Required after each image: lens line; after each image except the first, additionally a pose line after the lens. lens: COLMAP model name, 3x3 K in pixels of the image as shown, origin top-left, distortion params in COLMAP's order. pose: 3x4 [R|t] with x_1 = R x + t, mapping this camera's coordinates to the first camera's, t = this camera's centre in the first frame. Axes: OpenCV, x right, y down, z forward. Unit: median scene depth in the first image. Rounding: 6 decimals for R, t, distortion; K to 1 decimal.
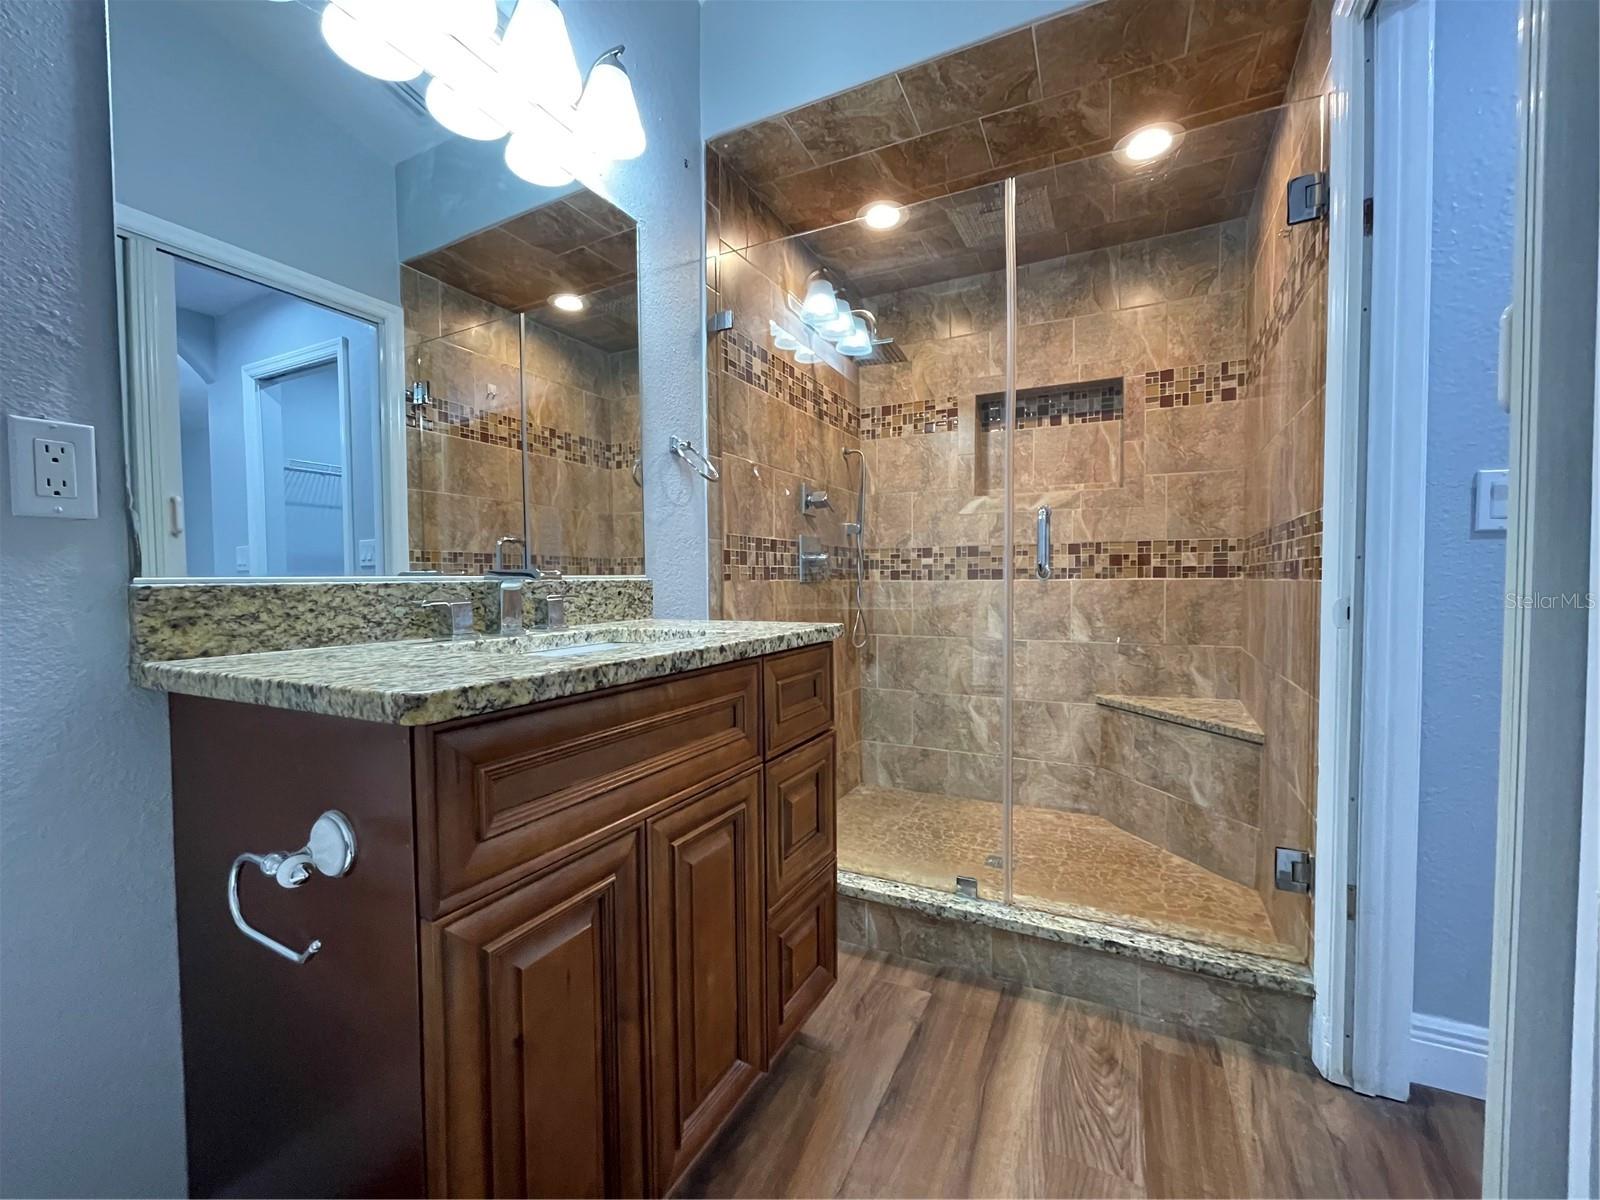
lens RADIAL K [[648.0, 0, 801.5], [0, 648.0, 600.2], [0, 0, 1]] dist [-0.003791, 0.000933]
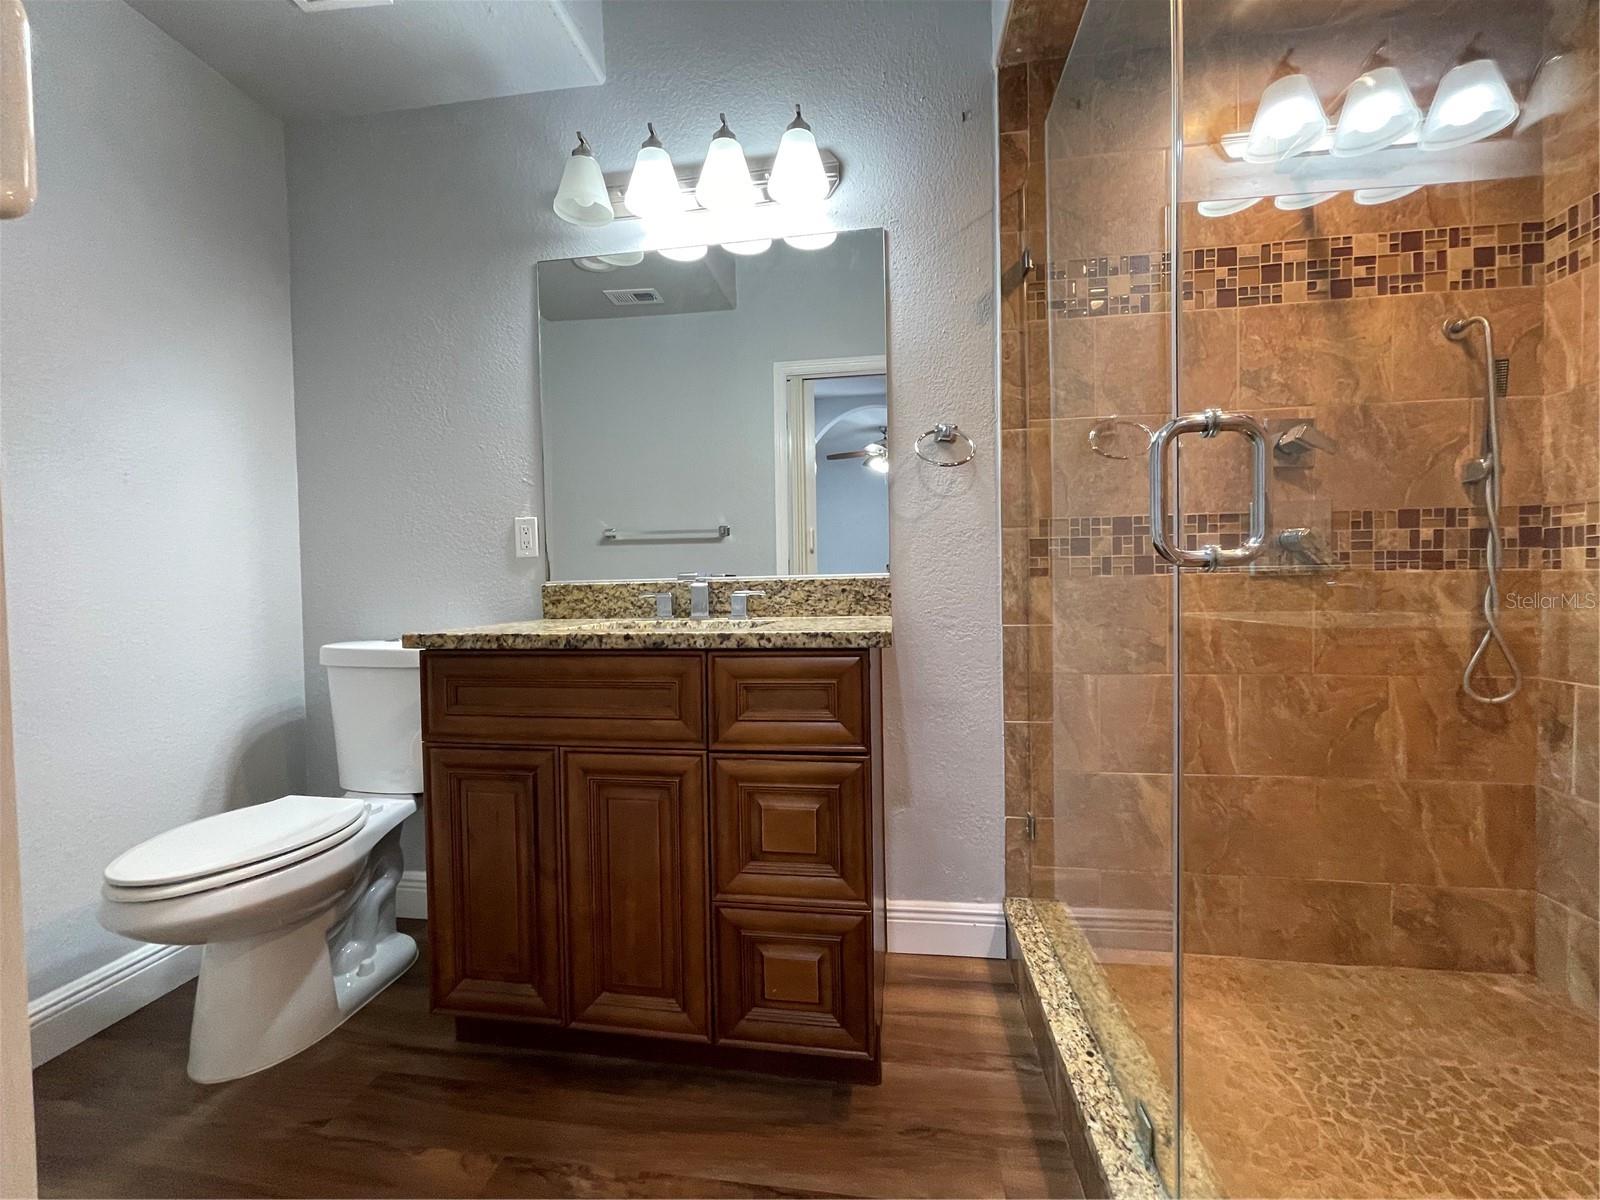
lens RADIAL K [[648.0, 0, 801.5], [0, 648.0, 600.2], [0, 0, 1]] dist [-0.003791, 0.000933]
pose [[0.316222, 0.025494, -0.948343, 0.886095], [-0.016042, 0.999640, 0.021523, -0.020438], [0.948550, 0.008407, 0.316517, 0.715612]]
